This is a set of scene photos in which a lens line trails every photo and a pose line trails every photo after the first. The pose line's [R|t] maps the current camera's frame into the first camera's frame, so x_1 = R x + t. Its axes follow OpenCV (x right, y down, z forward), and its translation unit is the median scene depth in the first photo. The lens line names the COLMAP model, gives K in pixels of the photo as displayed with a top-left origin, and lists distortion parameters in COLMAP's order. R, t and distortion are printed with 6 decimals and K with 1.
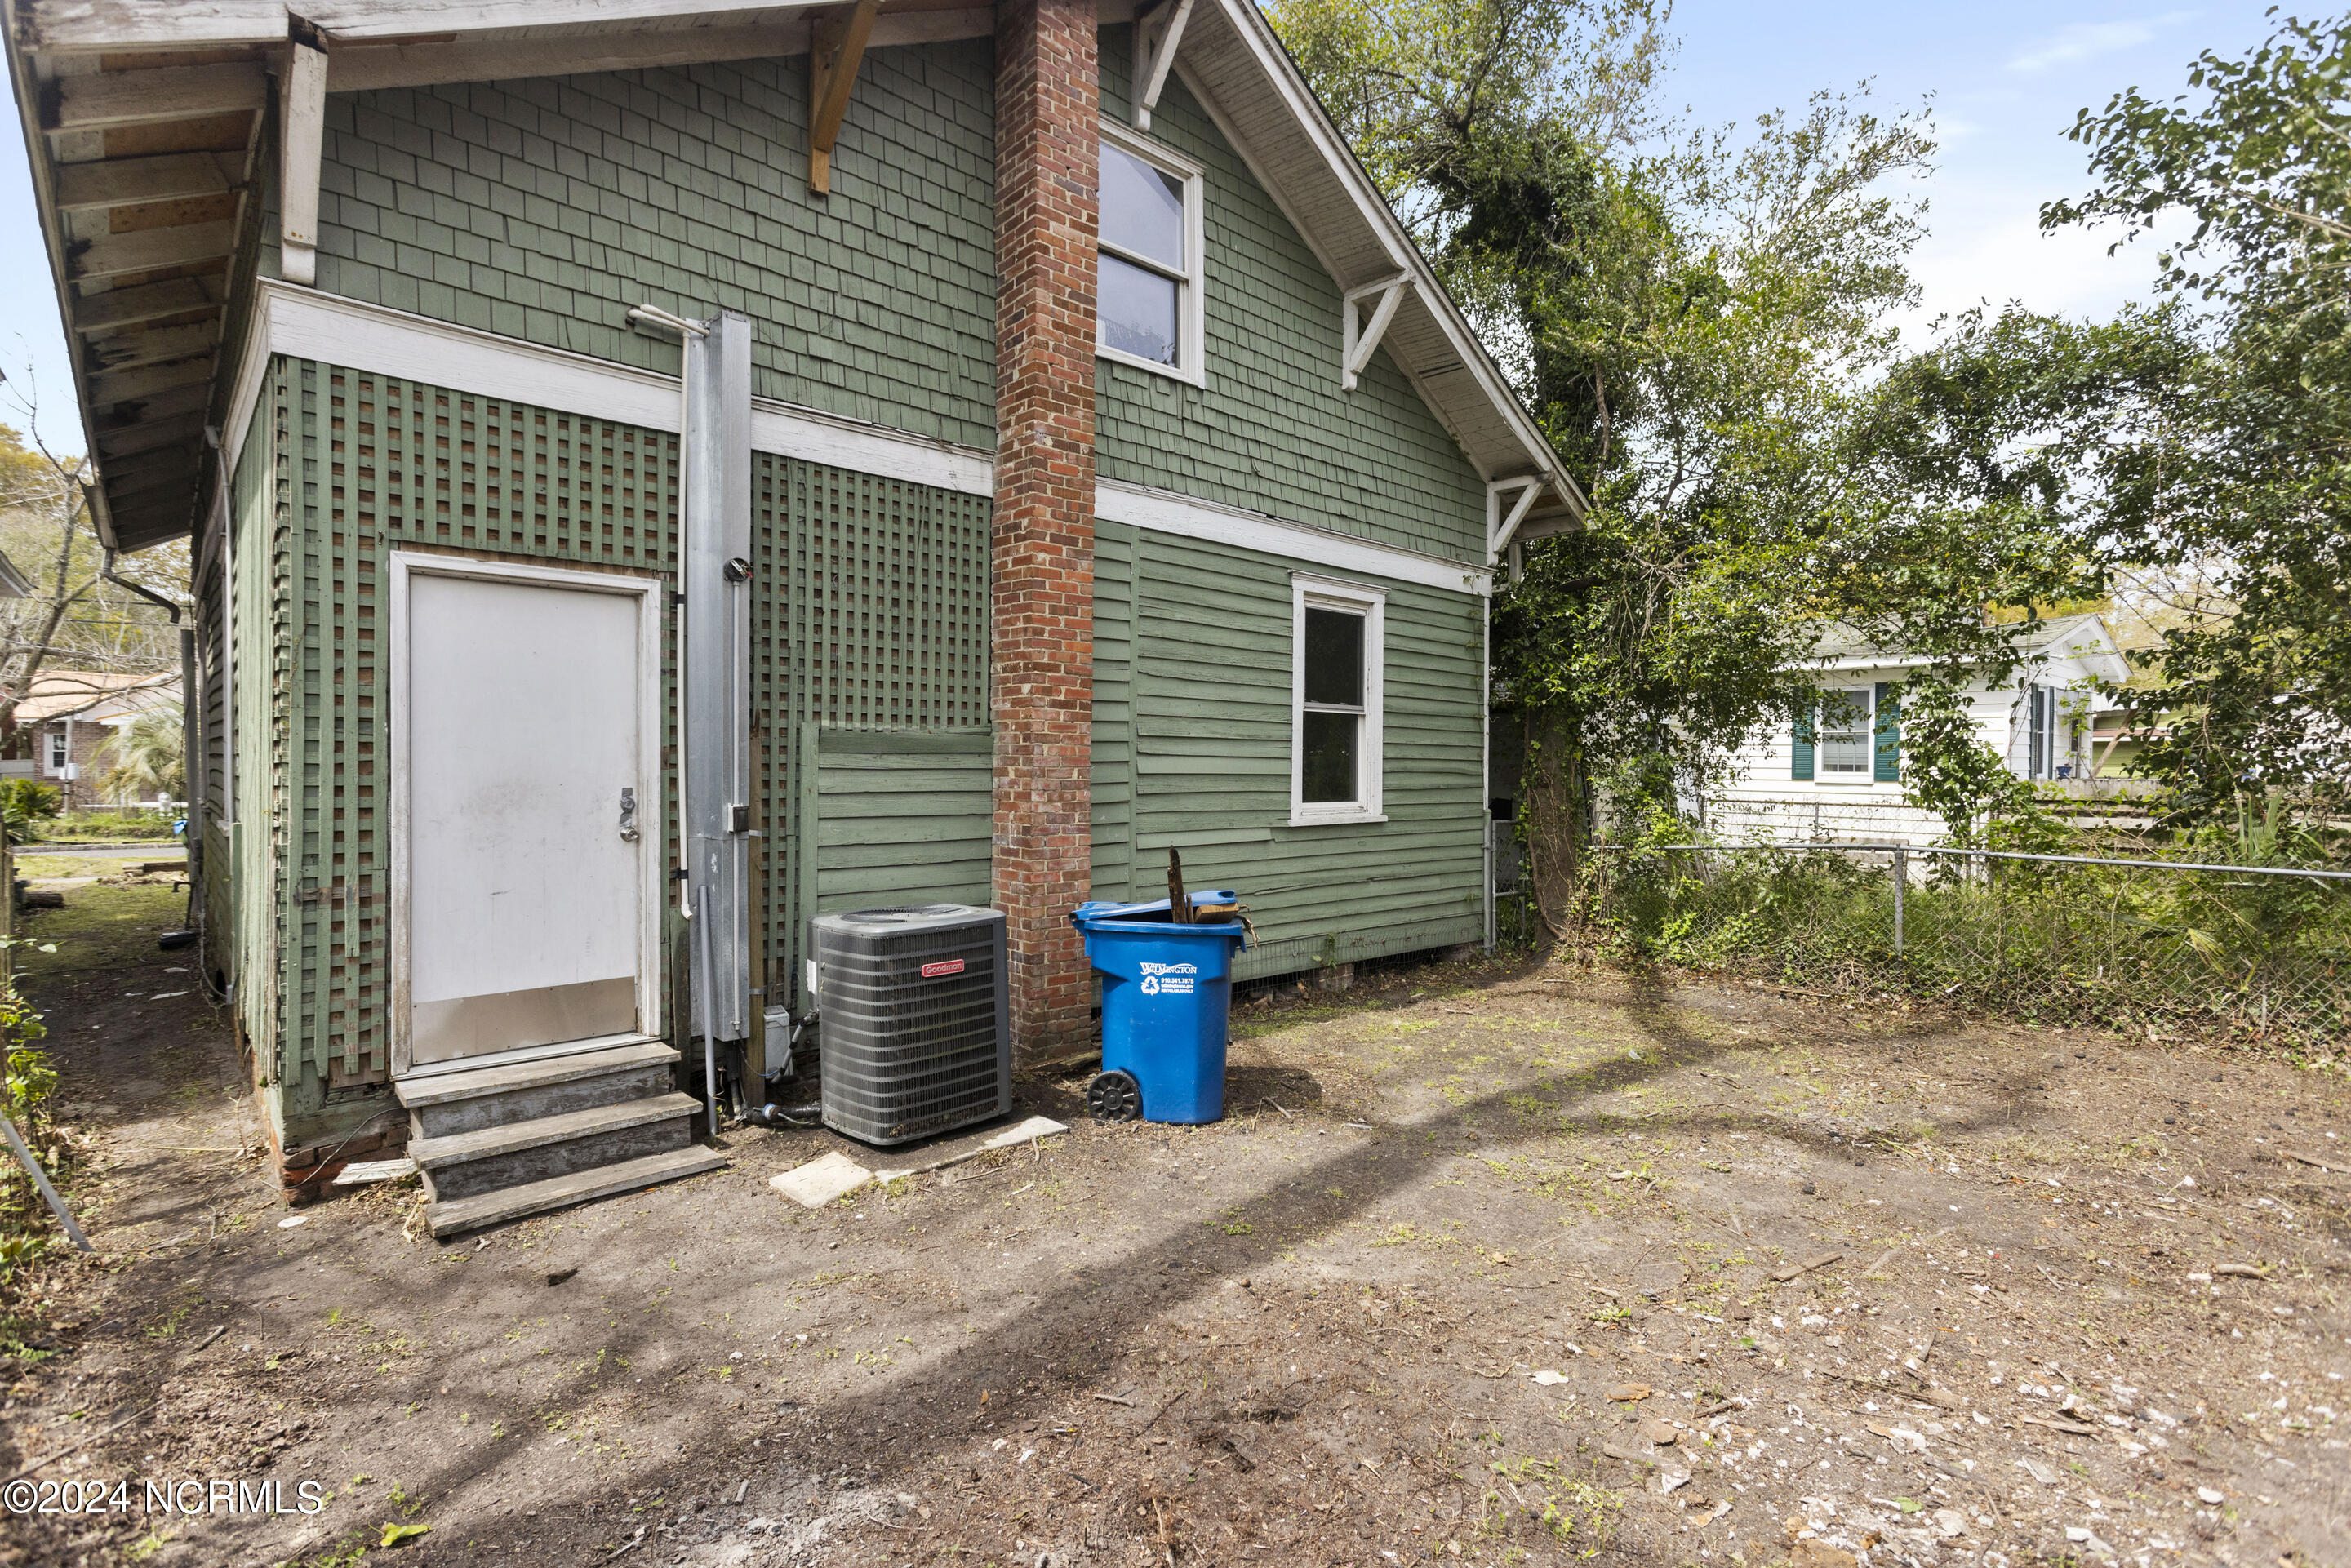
lens RADIAL K [[1124.0, 0, 1175.5], [0, 1124.0, 784.0], [0, 0, 1]] dist [0.003439, 0.000676]
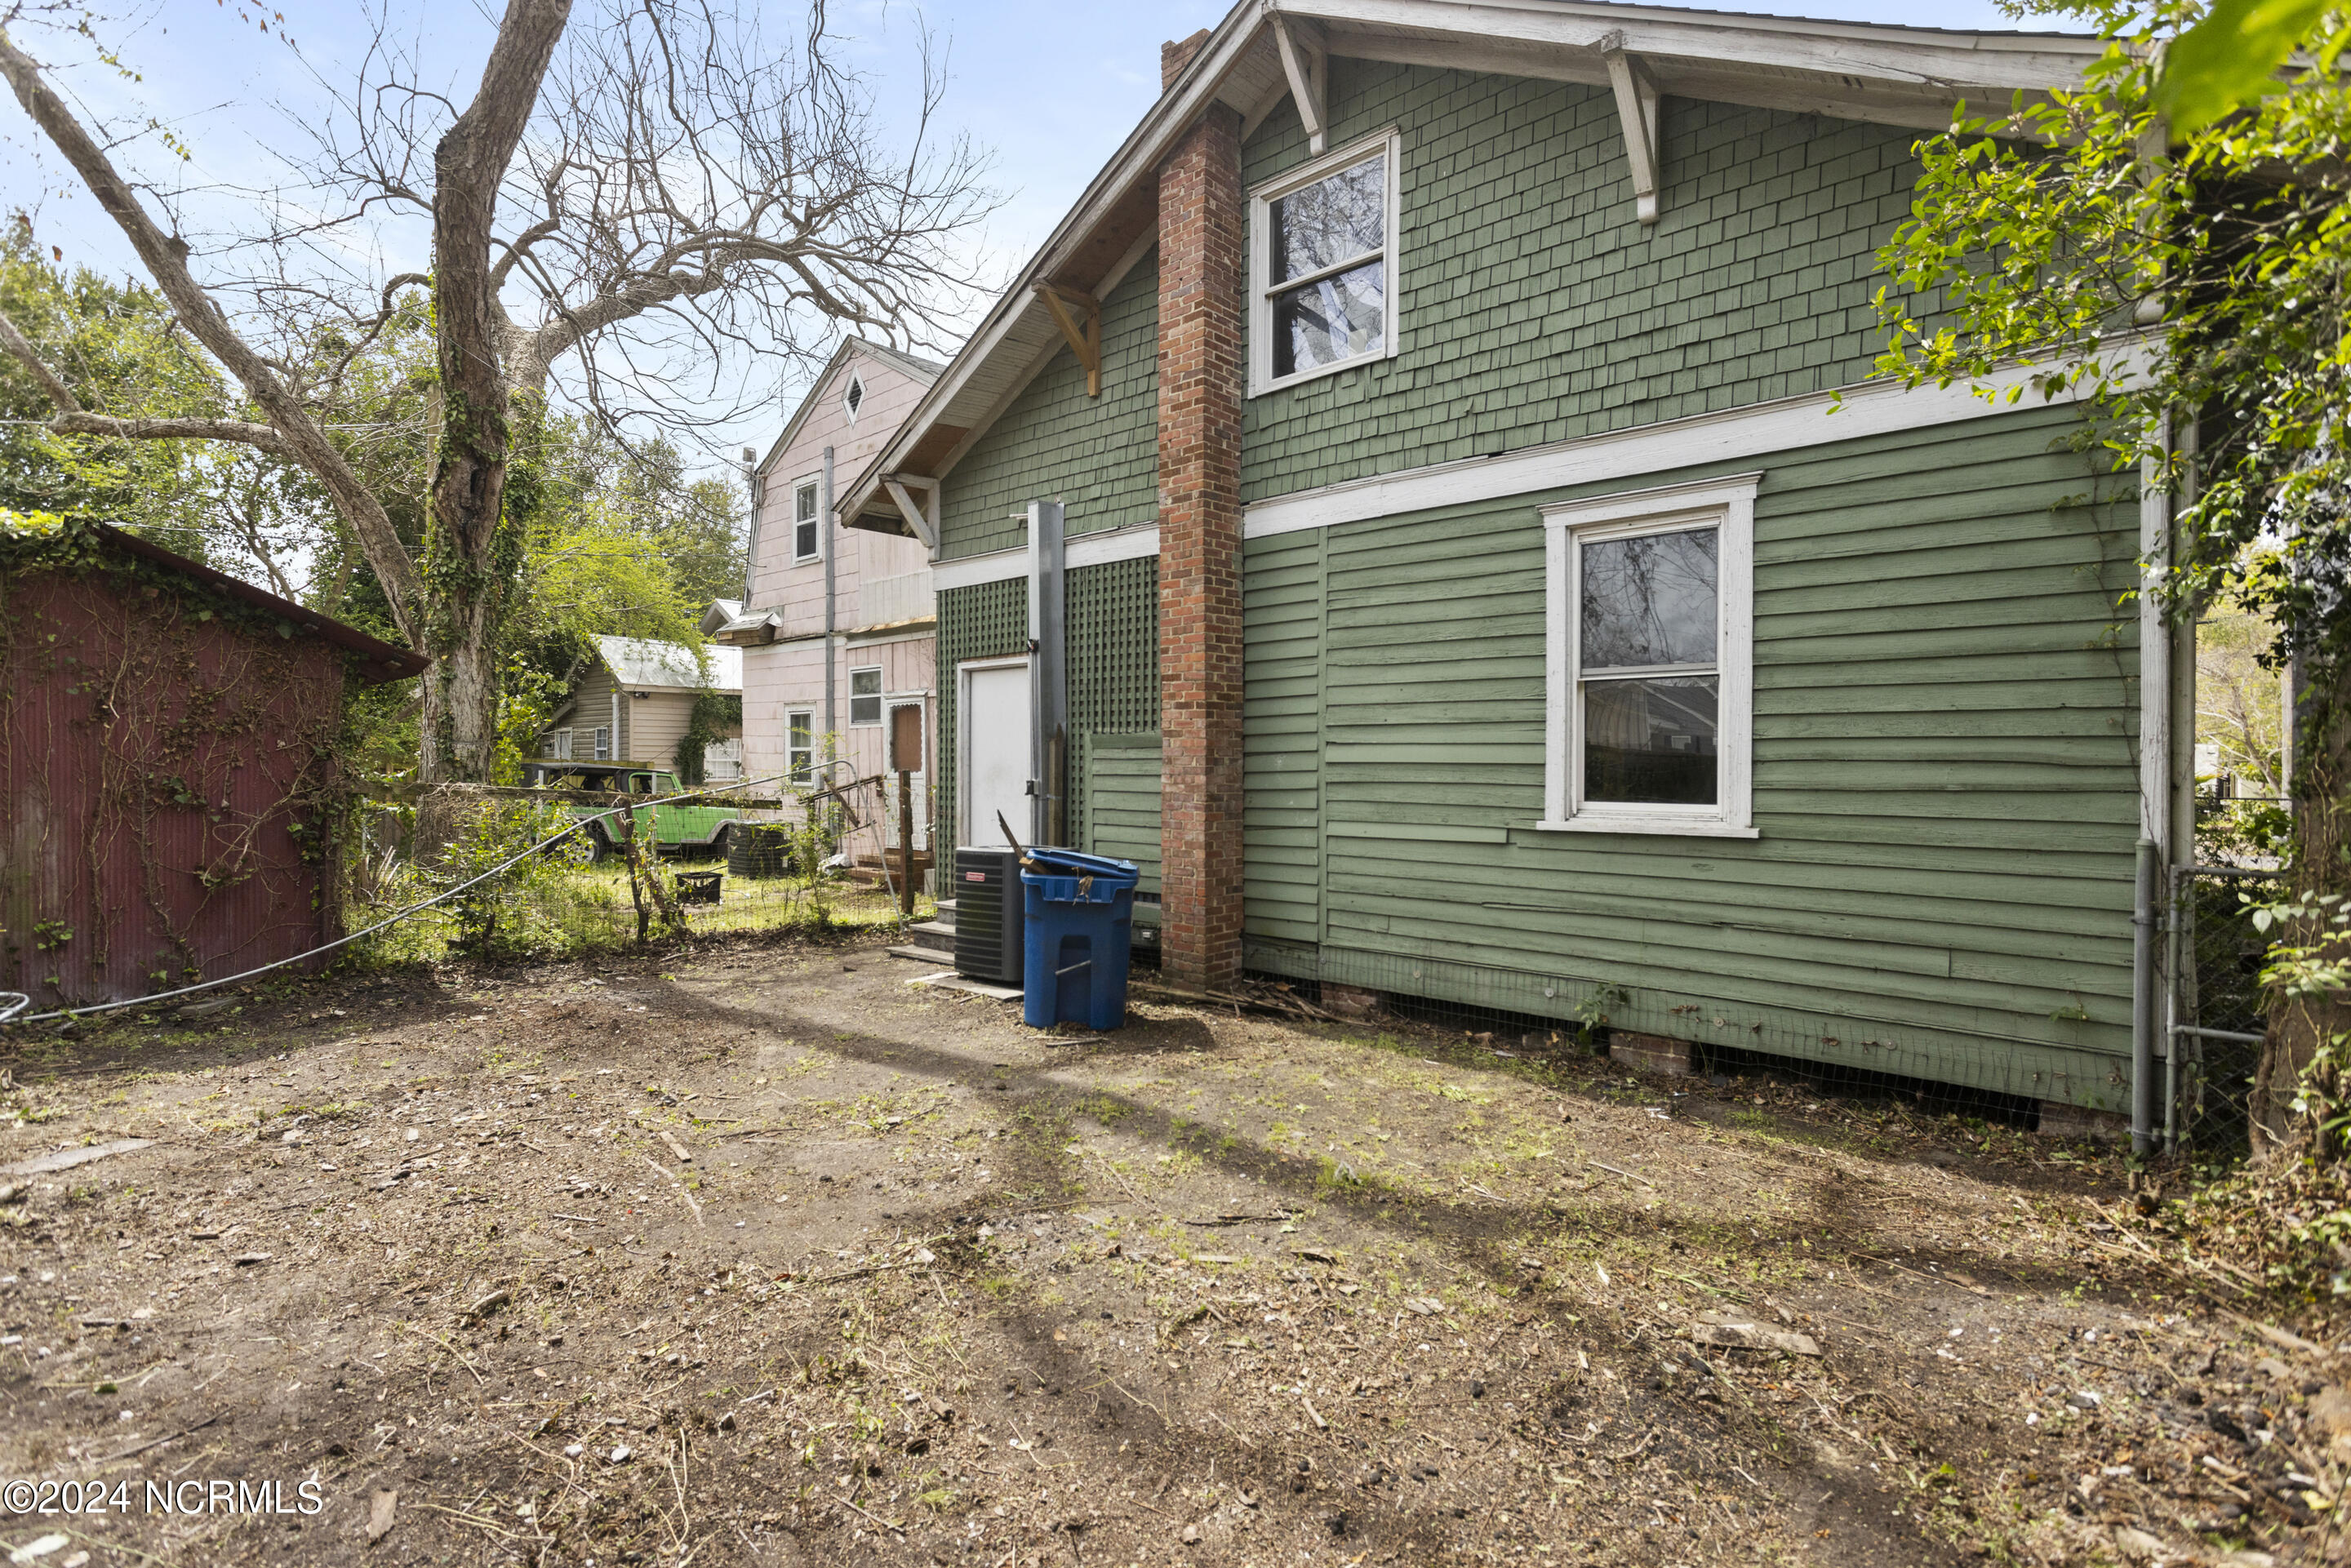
lens RADIAL K [[1106.2, 0, 1186.4], [0, 1106.2, 770.8], [0, 0, 1]] dist [0.003351, 0.000628]
pose [[0.097750, -0.000239, -0.995211, 0.936368], [-0.018567, 0.999825, -0.002064, 0.002997], [0.995038, 0.018679, 0.097728, 0.741244]]
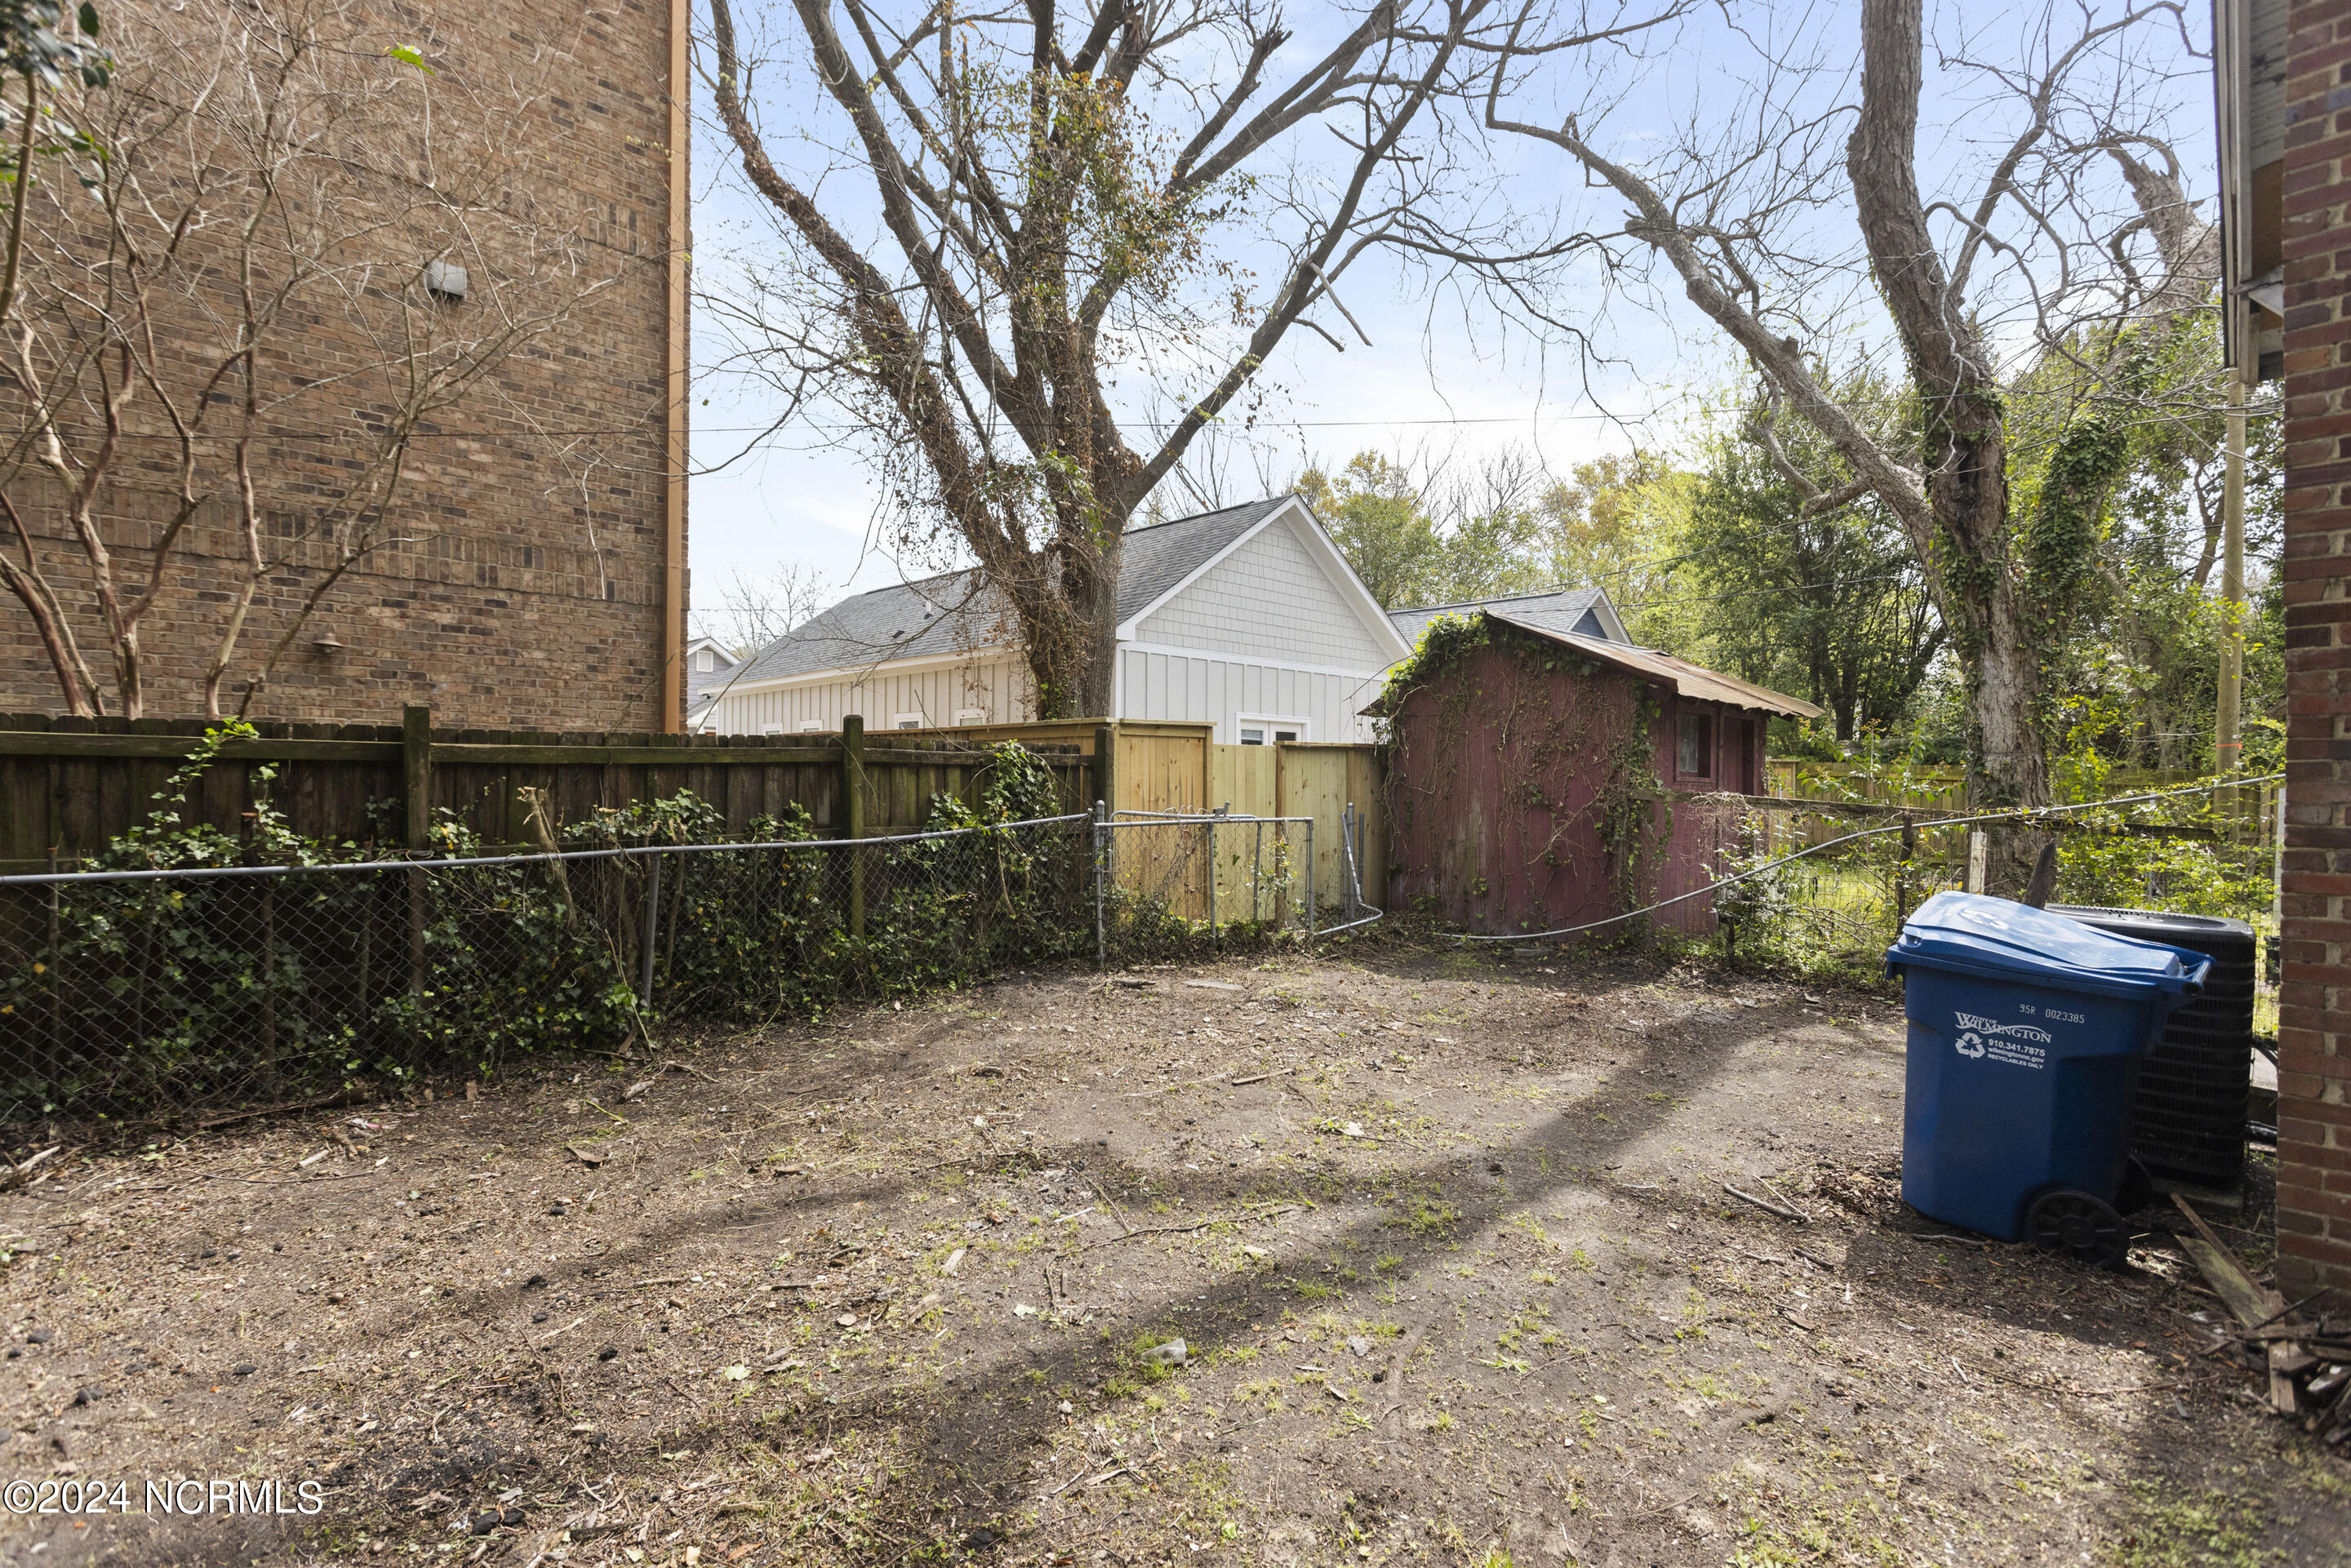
lens RADIAL K [[1124.0, 0, 1175.5], [0, 1124.0, 784.0], [0, 0, 1]] dist [0.003439, 0.000676]
pose [[-0.999907, -0.011411, -0.007535, 0.363175], [-0.011563, 0.999723, 0.020478, -0.000400], [0.007299, 0.020563, -0.999762, 1.288822]]
